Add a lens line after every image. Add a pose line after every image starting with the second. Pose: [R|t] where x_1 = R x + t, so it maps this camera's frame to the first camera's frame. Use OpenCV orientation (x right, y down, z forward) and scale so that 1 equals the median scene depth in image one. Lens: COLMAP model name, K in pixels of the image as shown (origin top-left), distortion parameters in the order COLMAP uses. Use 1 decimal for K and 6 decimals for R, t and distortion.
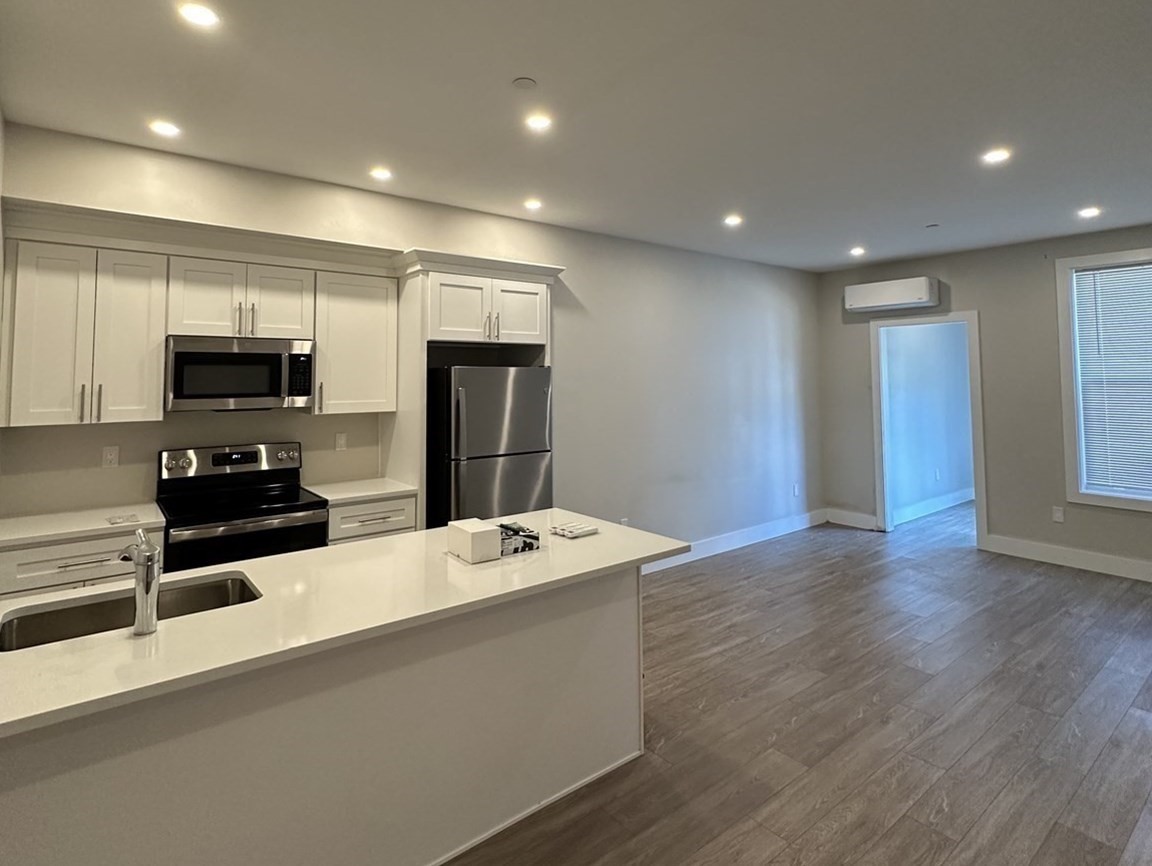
lens RADIAL K [[617.3, 0, 575.7], [0, 617.3, 336.7], [0, 0, 1]] dist [-0.004603, 0.002106]
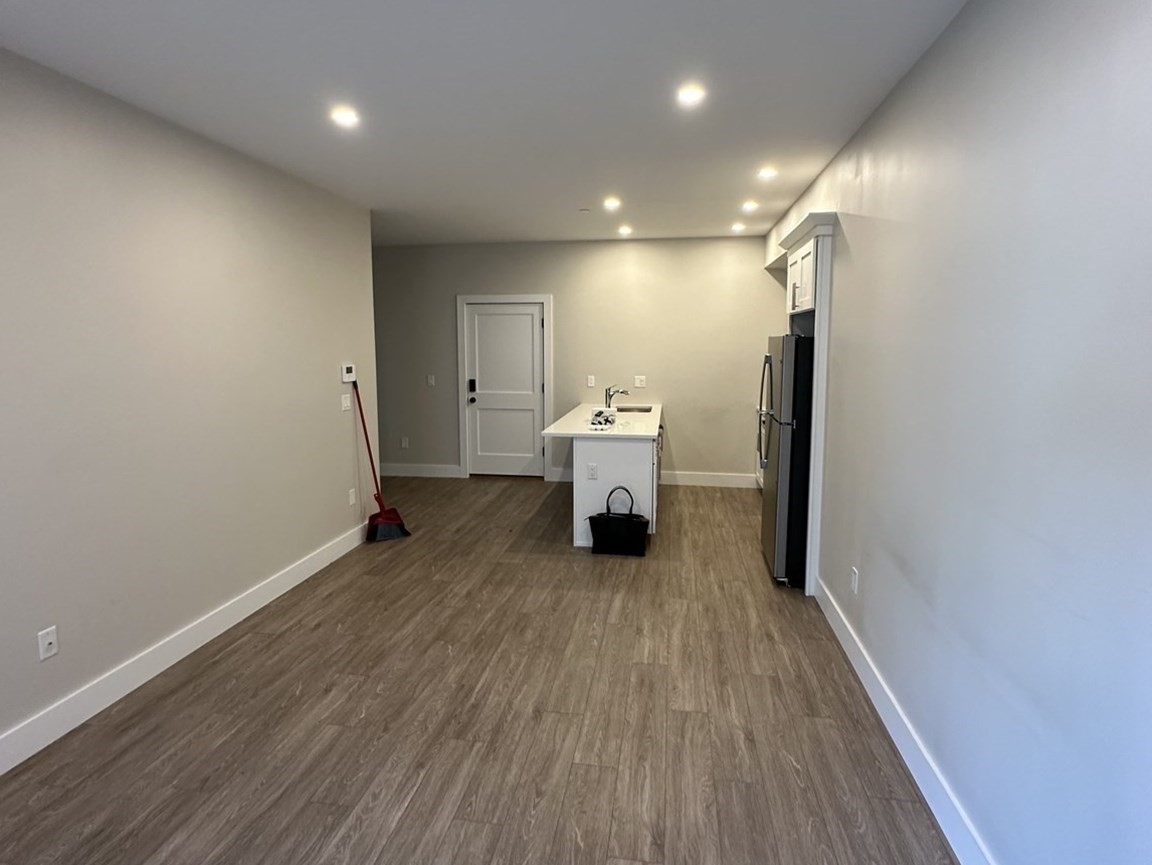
lens RADIAL K [[617.3, 0, 555.6], [0, 617.3, 397.3], [0, 0, 1]] dist [-0.004603, 0.002106]
pose [[-0.759837, 0.066821, -0.646671, 0.904450], [0.050675, 0.997765, 0.043556, 0.091628], [0.648136, 0.000325, -0.761525, 1.616145]]
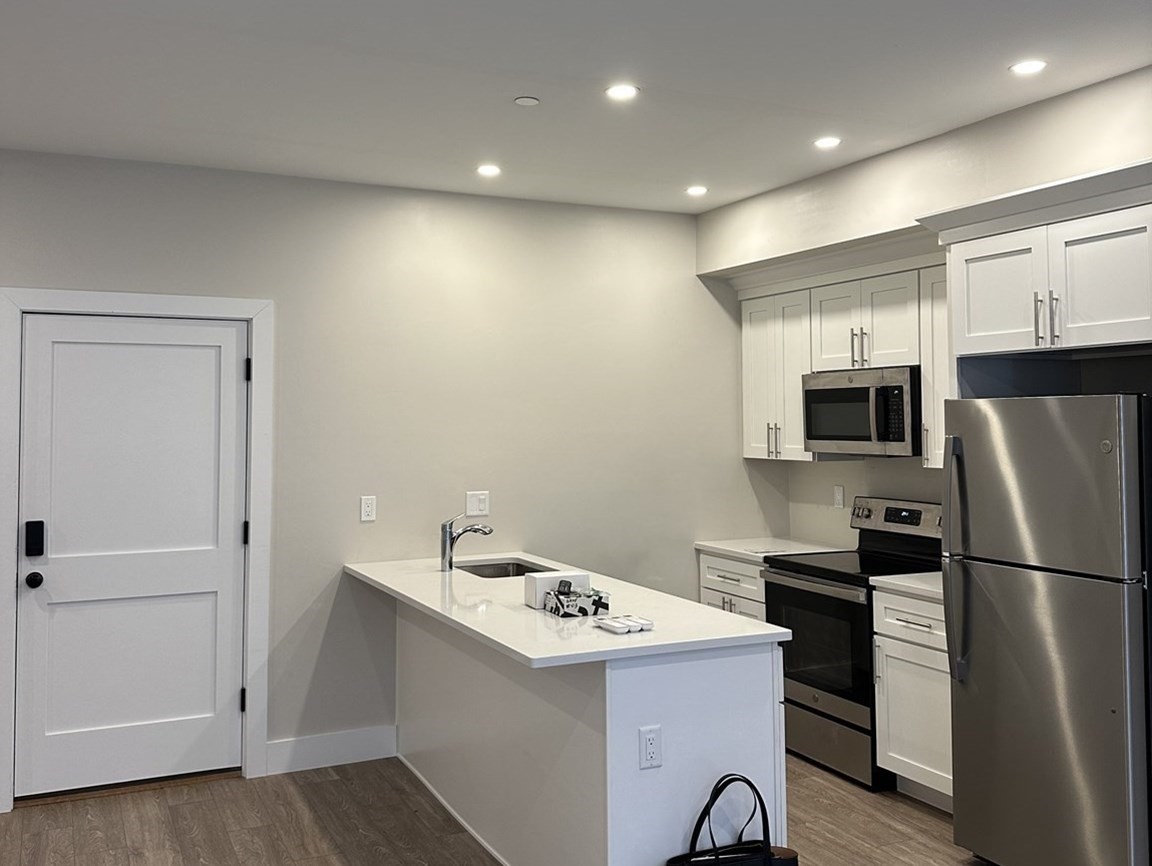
lens RADIAL K [[1071.5, 0, 560.8], [0, 1071.5, 366.2], [0, 0, 1]] dist [0.056216, 0.000000]
pose [[-0.238605, -0.041666, -0.970222, 0.892619], [0.072579, 0.995520, -0.060602, 0.051513], [0.968401, -0.084878, -0.234512, 0.865592]]
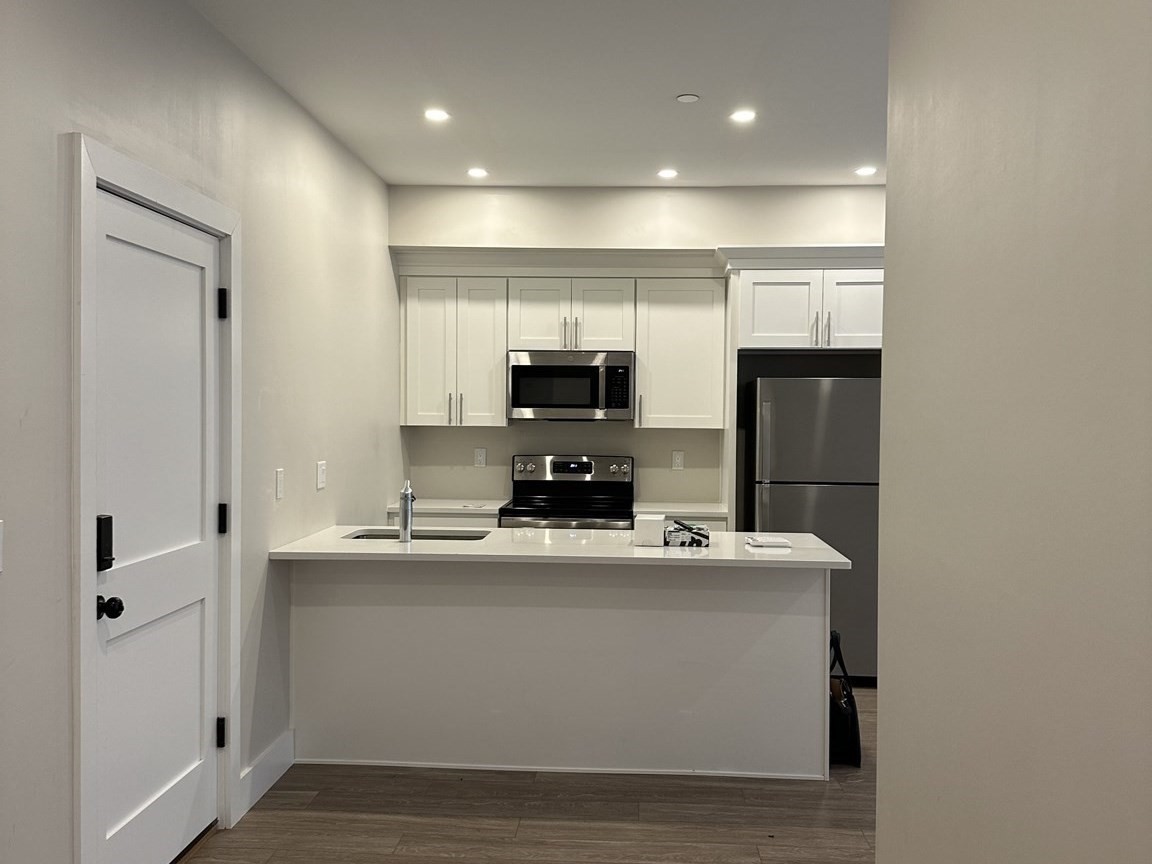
lens RADIAL K [[1071.5, 0, 577.9], [0, 1071.5, 430.9], [0, 0, 1]] dist [0.056216, 0.000000]
pose [[0.742471, 0.027023, -0.669333, 0.622215], [0.030665, 0.996768, 0.074257, 0.002271], [0.669176, -0.075659, 0.739242, -0.304039]]
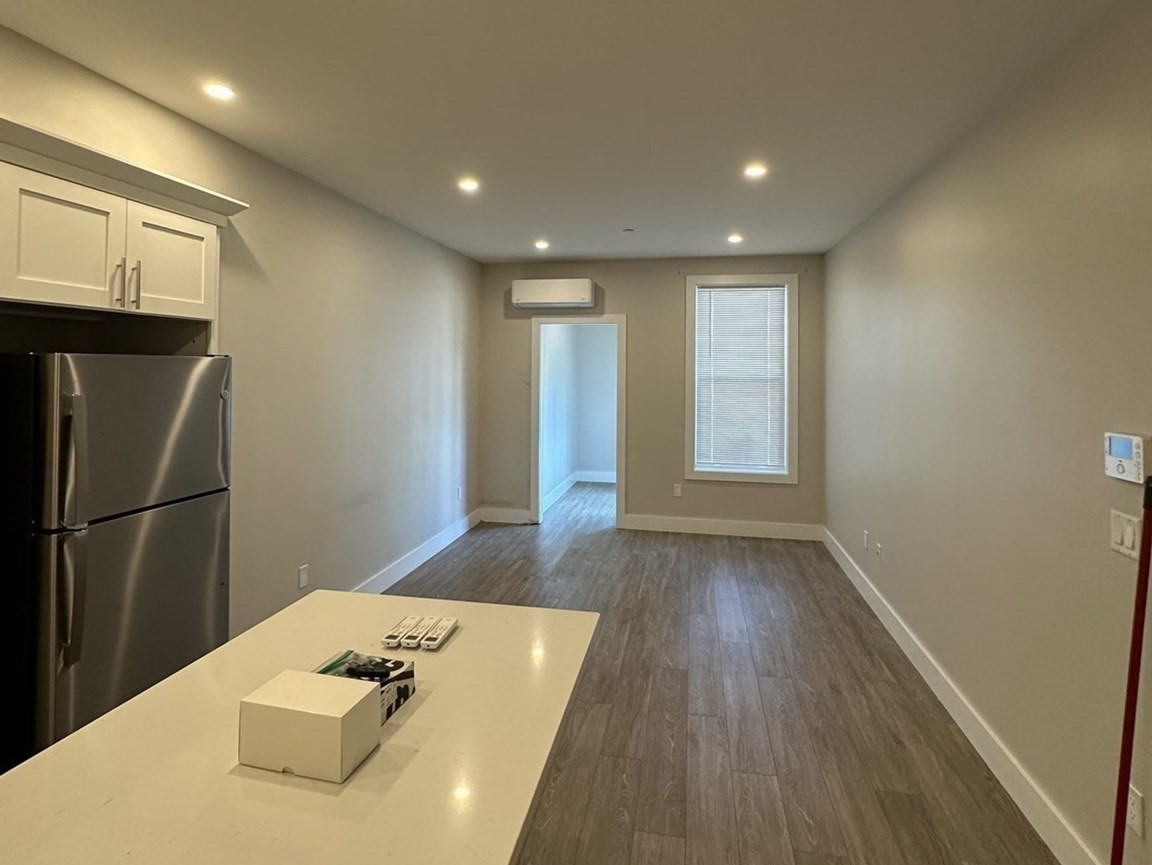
lens RADIAL K [[617.3, 0, 575.3], [0, 617.3, 353.5], [0, 0, 1]] dist [-0.004603, 0.002106]
pose [[0.760008, 0.028459, 0.649291, -0.198962], [-0.055716, 0.998216, 0.021464, 0.013168], [-0.647521, -0.052489, 0.760237, 0.313936]]
